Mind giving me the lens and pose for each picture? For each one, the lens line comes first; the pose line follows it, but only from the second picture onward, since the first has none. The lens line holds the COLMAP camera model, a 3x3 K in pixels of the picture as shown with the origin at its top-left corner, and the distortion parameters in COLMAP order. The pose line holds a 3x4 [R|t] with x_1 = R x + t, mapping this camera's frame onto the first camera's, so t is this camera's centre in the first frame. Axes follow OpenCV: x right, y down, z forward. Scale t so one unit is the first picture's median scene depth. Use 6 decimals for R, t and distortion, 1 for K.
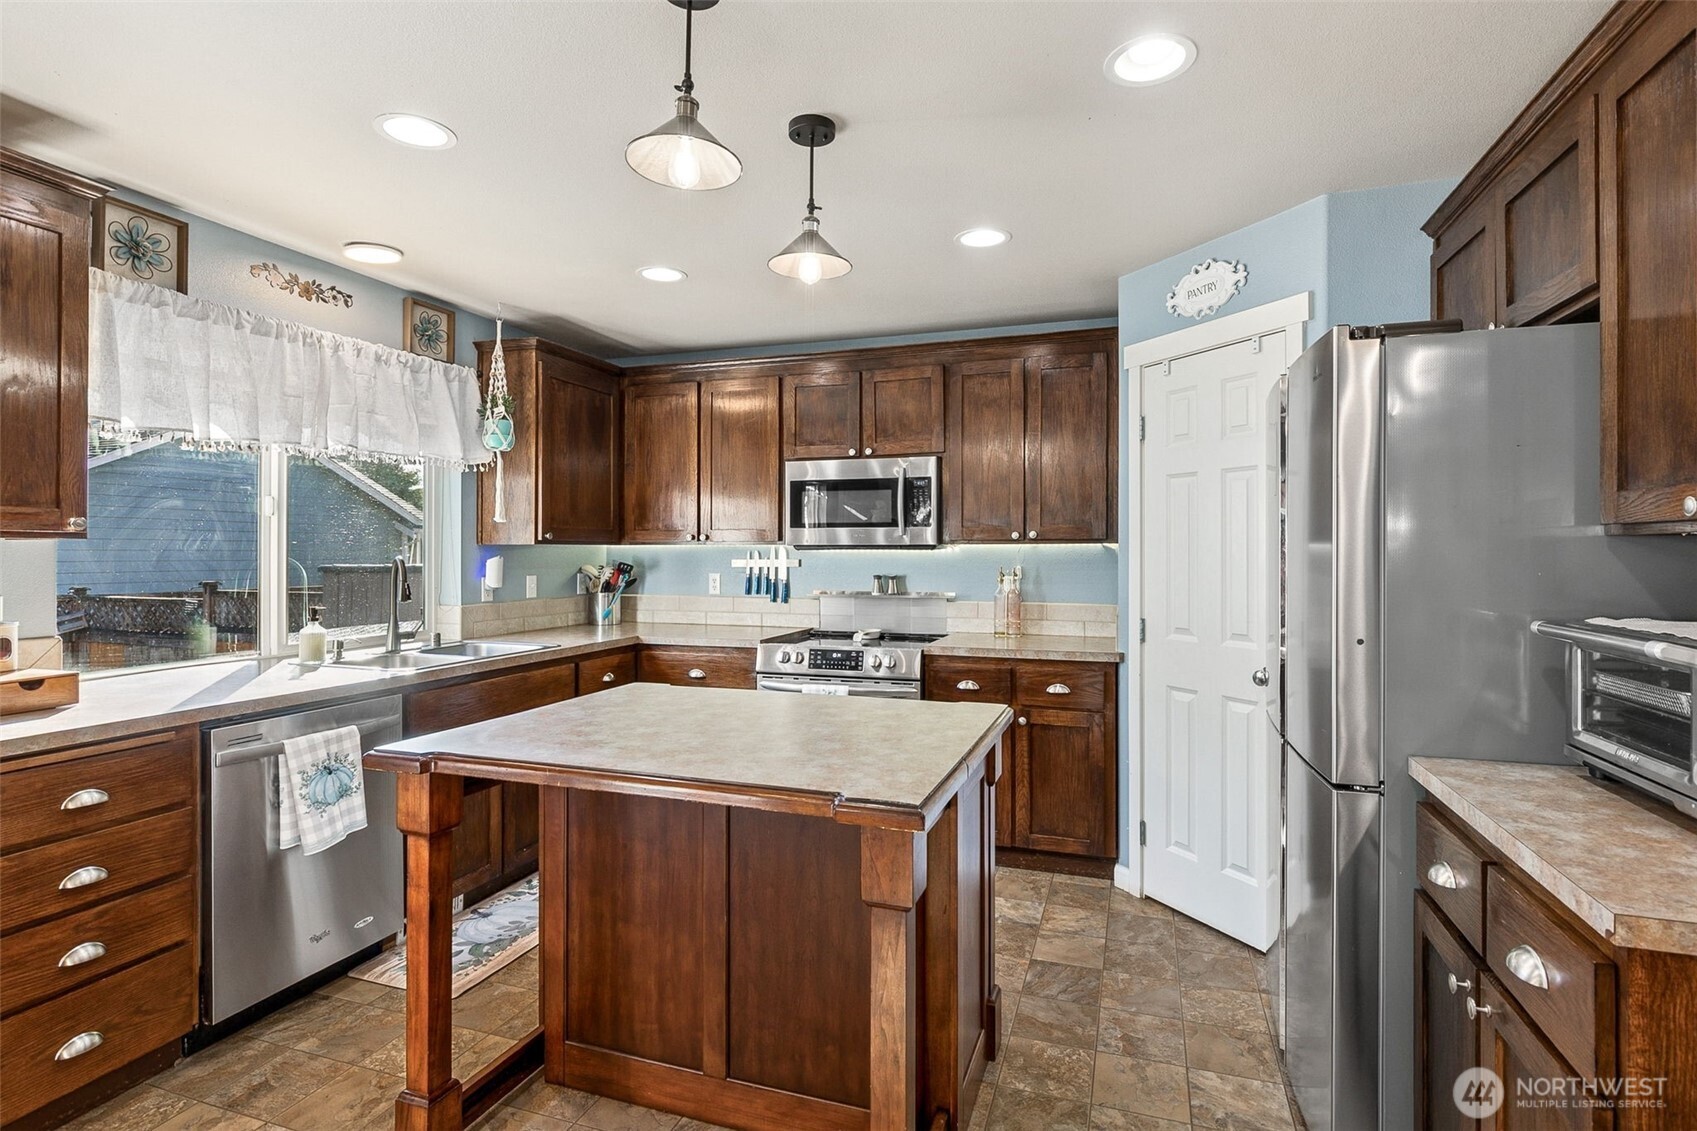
lens RADIAL K [[851.7, 0, 853.7], [0, 851.7, 557.7], [0, 0, 1]] dist [-0.000821, -0.000127]
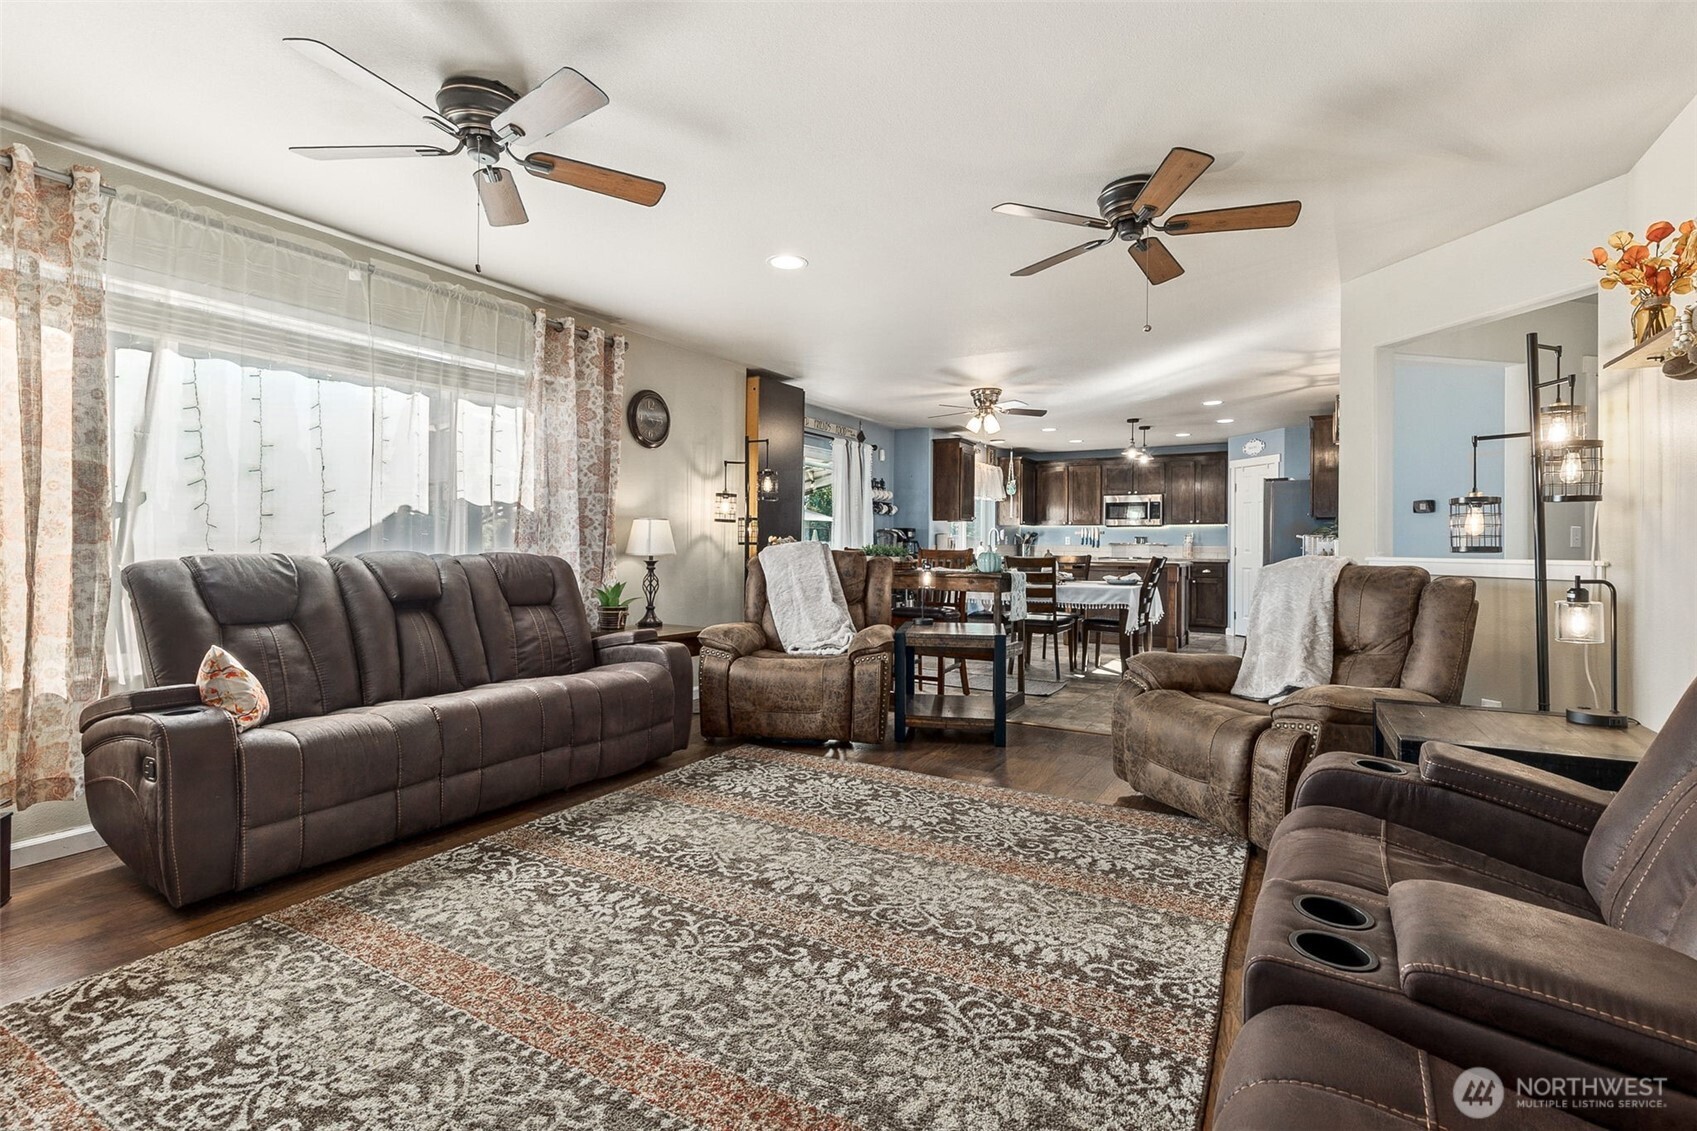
lens RADIAL K [[777.9, 0, 853.6], [0, 777.9, 545.1], [0, 0, 1]] dist [0.004067, 0.000281]
pose [[0.978506, 0.005592, -0.206141, -0.383208], [-0.006410, 0.999974, -0.003303, 0.068407], [0.206117, 0.004553, 0.978517, -1.801259]]
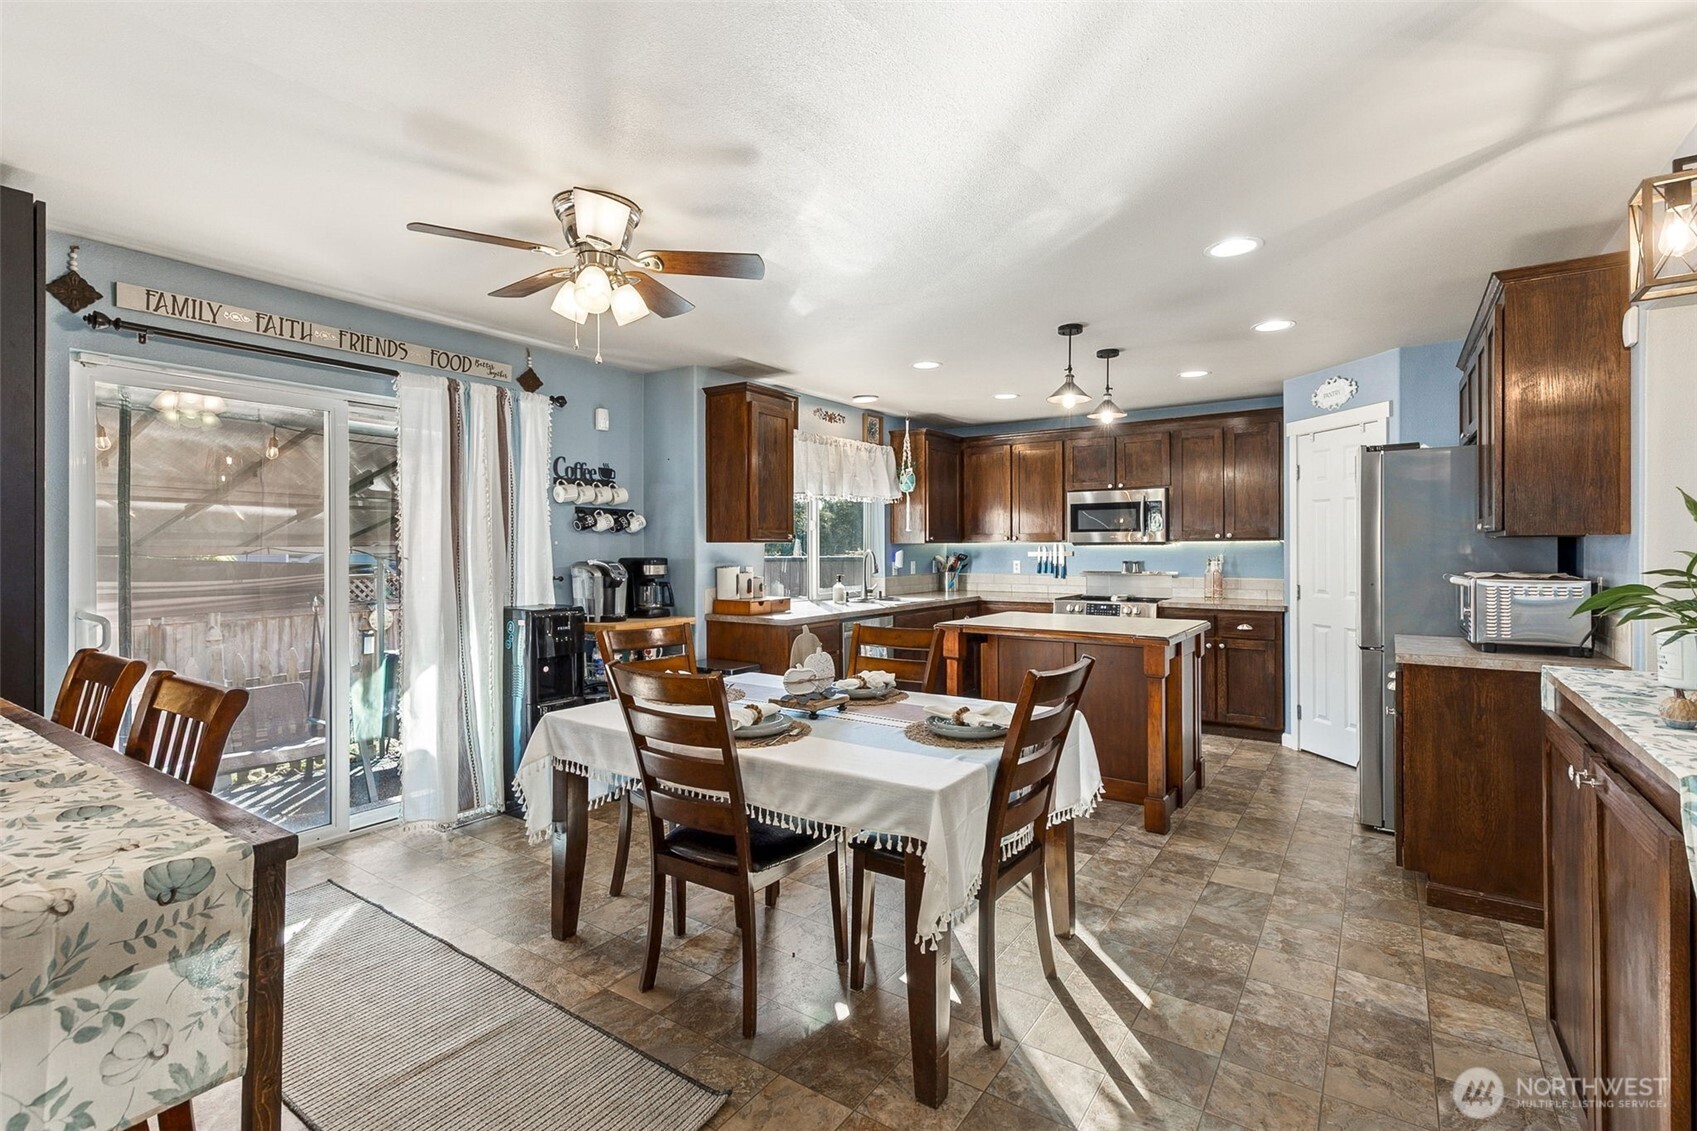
lens RADIAL K [[777.9, 0, 848.1], [0, 777.9, 550.2], [0, 0, 1]] dist [0.004067, 0.000281]
pose [[0.961736, -0.003685, -0.273954, -0.081296], [0.002647, 0.999988, -0.004162, 0.005336], [0.273966, 0.003277, 0.961734, -0.619428]]
